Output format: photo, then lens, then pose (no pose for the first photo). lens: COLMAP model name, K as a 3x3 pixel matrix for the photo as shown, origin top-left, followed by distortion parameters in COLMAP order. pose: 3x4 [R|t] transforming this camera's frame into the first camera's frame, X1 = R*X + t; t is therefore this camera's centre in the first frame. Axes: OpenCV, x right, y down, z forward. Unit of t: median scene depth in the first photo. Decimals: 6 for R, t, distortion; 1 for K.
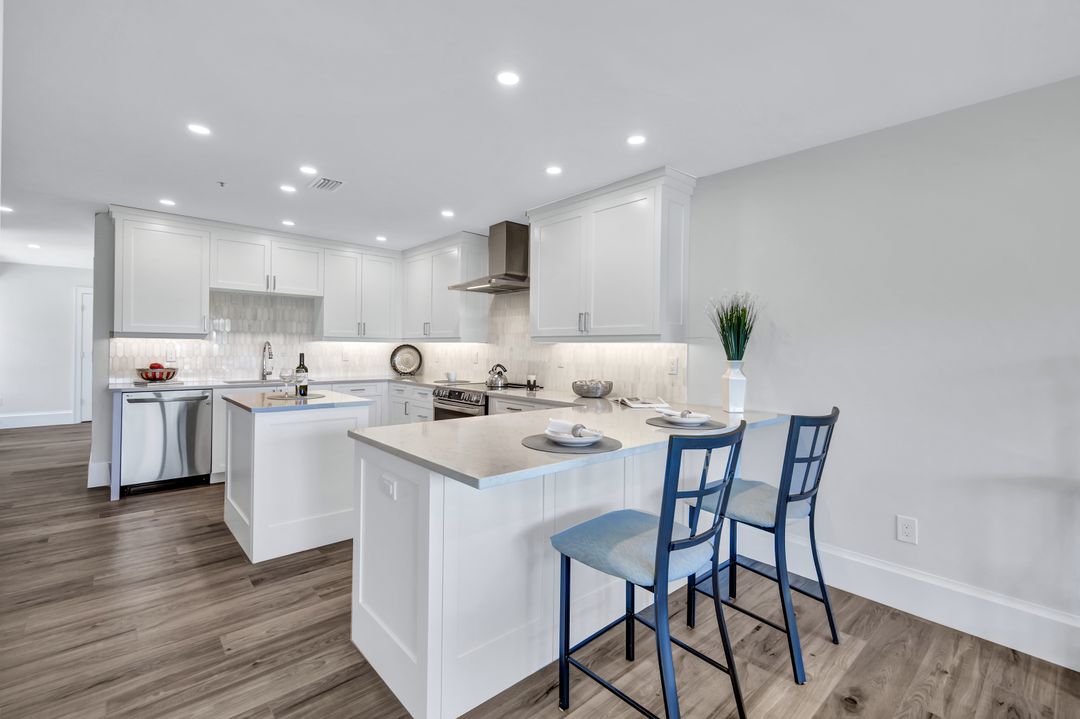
lens RADIAL K [[482.2, 0, 544.3], [0, 482.2, 350.5], [0, 0, 1]] dist [0.003372, 0.001196]
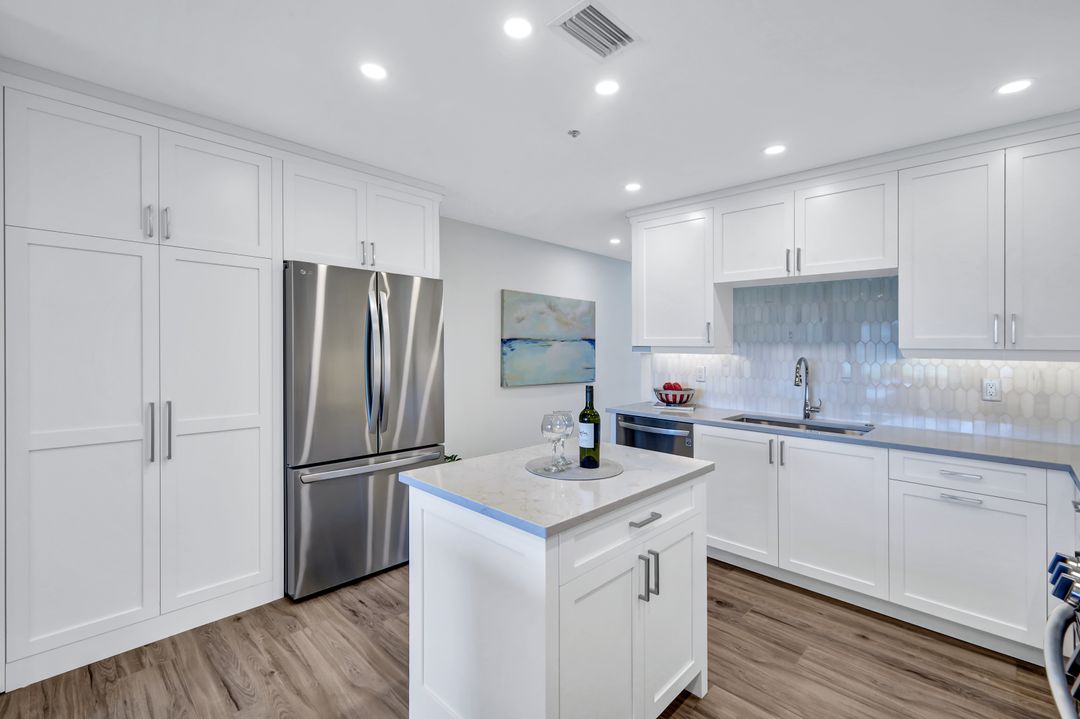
lens RADIAL K [[482.2, 0, 544.3], [0, 482.2, 350.5], [0, 0, 1]] dist [0.003372, 0.001196]
pose [[0.069684, -0.001544, -0.997568, 0.013607], [-0.014418, 0.999893, -0.002555, -0.025192], [0.997465, 0.014561, 0.069655, 0.734934]]
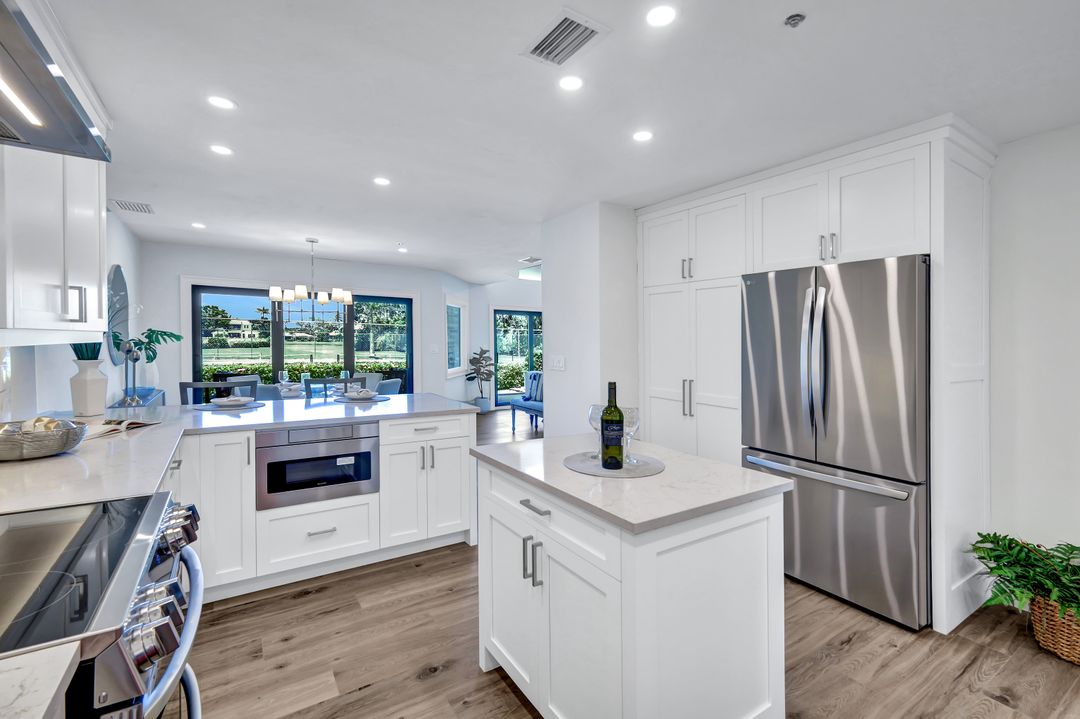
lens RADIAL K [[476.9, 0, 553.0], [0, 476.9, 357.5], [0, 0, 1]] dist [0.001903, 0.000155]
pose [[-0.990517, -0.031700, 0.133687, -0.412026], [-0.026425, 0.998808, 0.041049, -0.030436], [-0.134829, 0.037127, -0.990173, 1.205049]]
